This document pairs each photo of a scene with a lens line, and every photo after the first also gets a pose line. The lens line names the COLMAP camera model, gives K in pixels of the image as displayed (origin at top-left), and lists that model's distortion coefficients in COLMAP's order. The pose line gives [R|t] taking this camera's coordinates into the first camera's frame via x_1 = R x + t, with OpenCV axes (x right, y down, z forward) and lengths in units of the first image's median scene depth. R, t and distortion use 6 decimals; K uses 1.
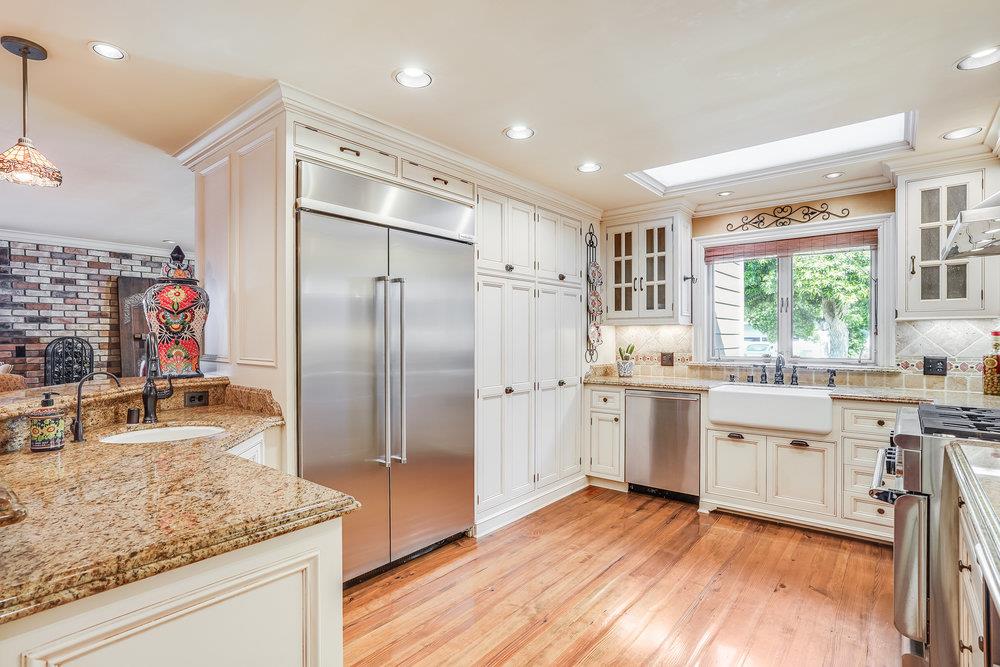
lens RADIAL K [[501.0, 0, 497.8], [0, 501.0, 337.4], [0, 0, 1]] dist [-0.002784, 0.000627]
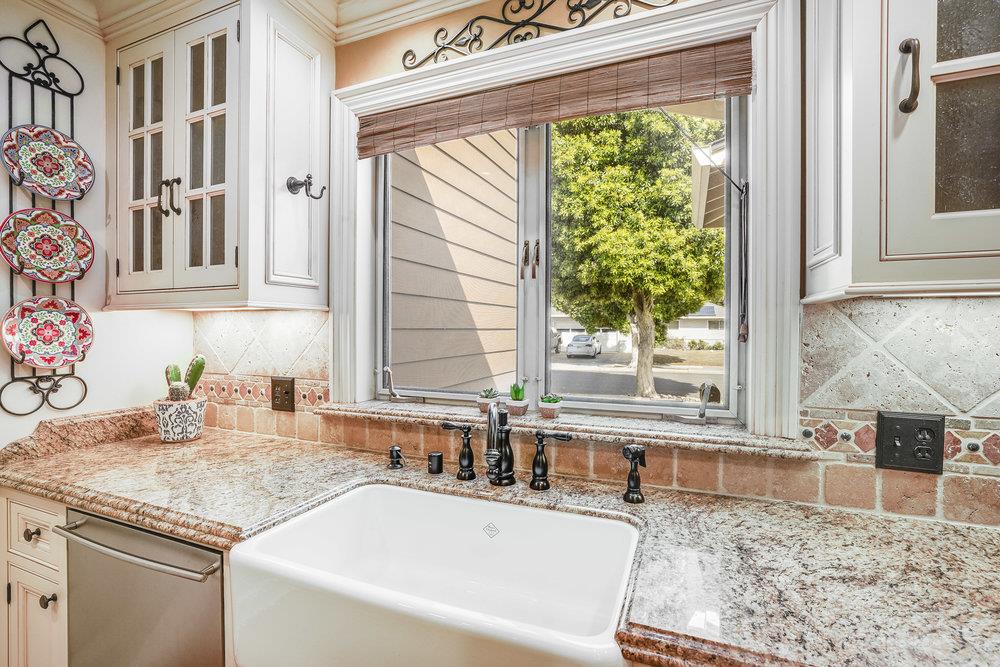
lens RADIAL K [[459.3, 0, 502.6], [0, 459.3, 333.4], [0, 0, 1]] dist [-0.015221, 0.000161]
pose [[0.957770, -0.001304, 0.287532, 0.423386], [-0.002829, 0.999899, 0.013958, -0.012669], [-0.287521, -0.014182, 0.957669, 0.625771]]
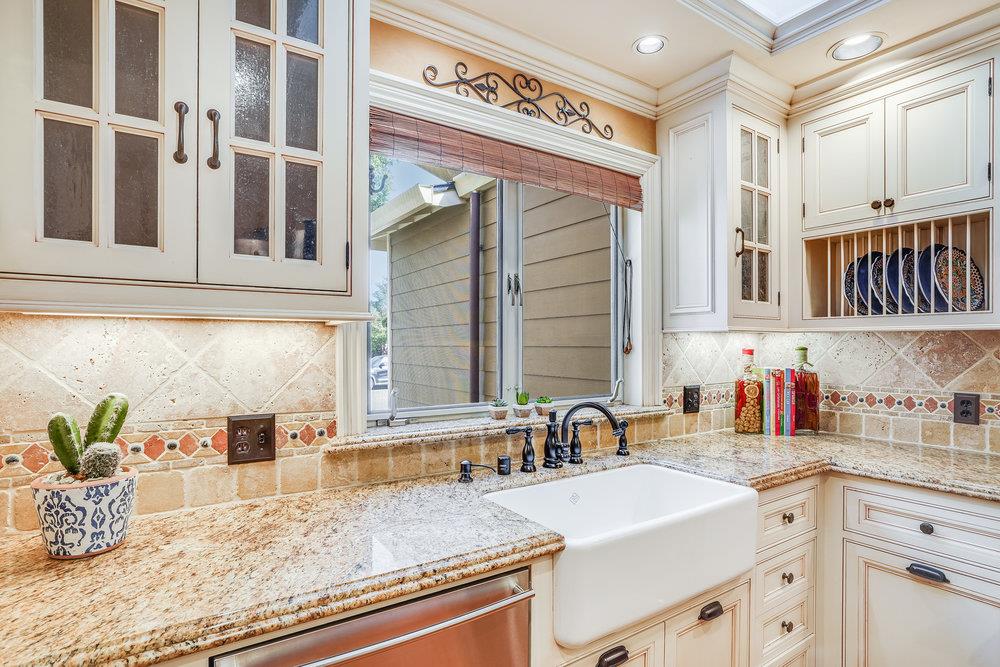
lens RADIAL K [[508.0, 0, 498.0], [0, 508.0, 345.6], [0, 0, 1]] dist [0.001295, 0.000934]
pose [[0.305885, -0.000286, 0.952069, 0.105729], [-0.002750, 0.999996, 0.001184, -0.012489], [-0.952065, -0.002980, 0.305882, 0.816681]]
